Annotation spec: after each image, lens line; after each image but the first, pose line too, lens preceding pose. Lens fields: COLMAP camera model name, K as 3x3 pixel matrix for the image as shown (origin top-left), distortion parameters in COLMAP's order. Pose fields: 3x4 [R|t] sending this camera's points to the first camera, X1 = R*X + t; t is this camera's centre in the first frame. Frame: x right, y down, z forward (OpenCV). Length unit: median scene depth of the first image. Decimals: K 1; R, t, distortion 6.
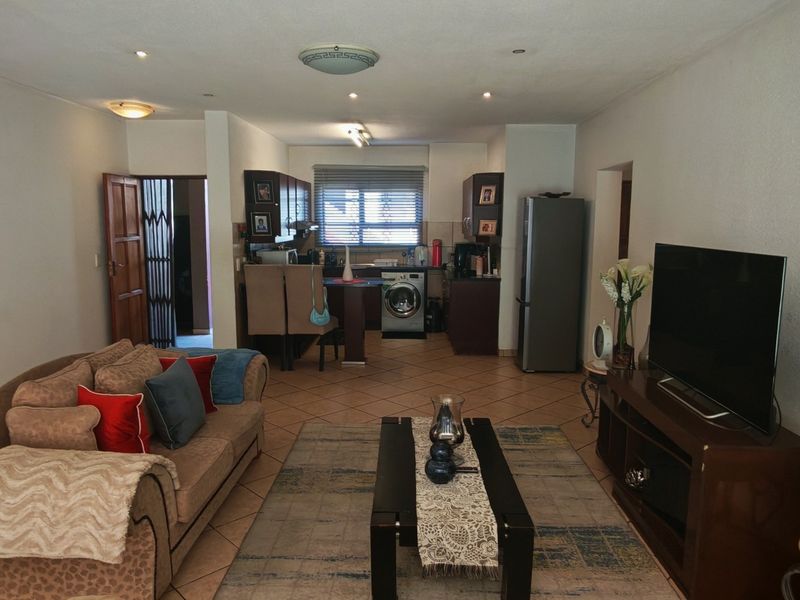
lens RADIAL K [[601.1, 0, 399.9], [0, 601.1, 296.6], [0, 0, 1]] dist [0.003781, -0.000292]
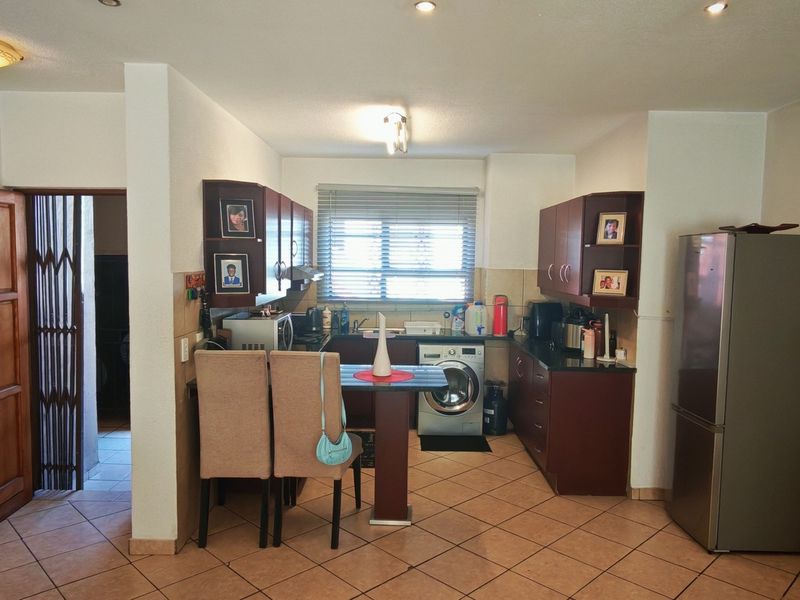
lens RADIAL K [[601.1, 0, 398.3], [0, 601.1, 302.9], [0, 0, 1]] dist [0.003781, -0.000292]
pose [[0.999850, 0.009946, 0.014192, -0.074856], [-0.009185, 0.998566, -0.052746, -0.060391], [-0.014697, 0.052608, 0.998507, 0.401381]]
